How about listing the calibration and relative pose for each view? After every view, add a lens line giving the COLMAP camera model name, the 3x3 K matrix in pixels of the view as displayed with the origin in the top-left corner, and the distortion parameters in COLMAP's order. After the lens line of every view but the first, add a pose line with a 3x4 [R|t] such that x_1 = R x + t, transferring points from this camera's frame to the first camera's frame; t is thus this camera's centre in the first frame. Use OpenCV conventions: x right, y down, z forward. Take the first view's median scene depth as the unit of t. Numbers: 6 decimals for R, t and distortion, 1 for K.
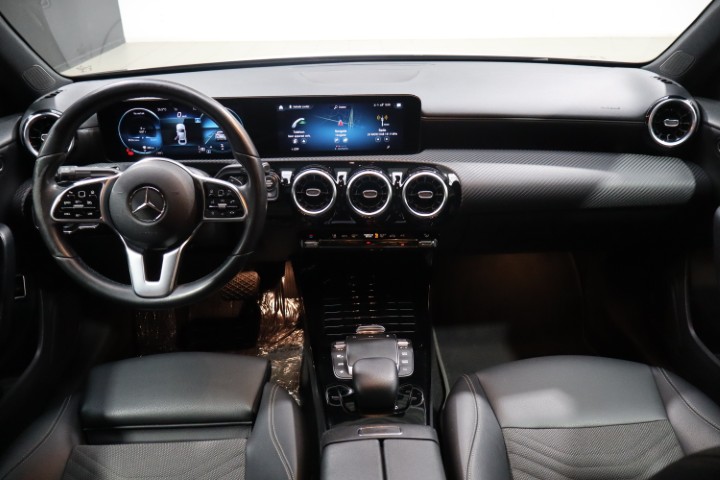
lens RADIAL K [[606.4, 0, 358.5], [0, 606.4, 240.3], [0, 0, 1]] dist [0.016367, -0.016725]
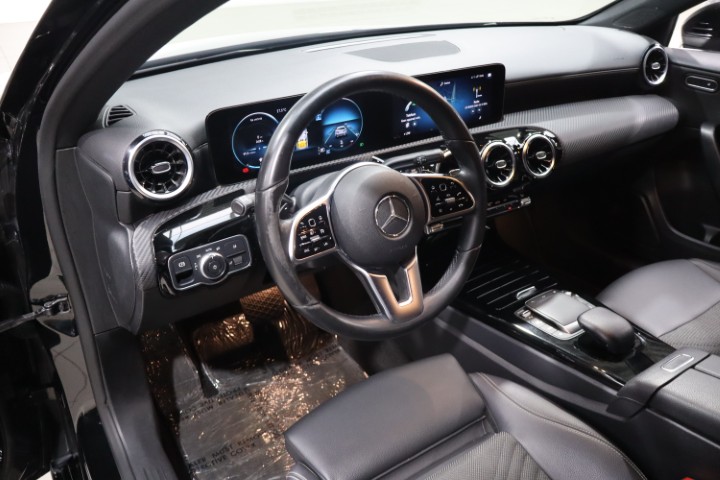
lens RADIAL K [[606.4, 0, 358.9], [0, 606.4, 239.3], [0, 0, 1]] dist [0.016367, -0.016725]
pose [[0.829118, -0.240695, 0.504608, -0.695069], [0.221251, 0.970156, 0.099223, -0.103290], [-0.513431, 0.029377, 0.857628, 0.240565]]
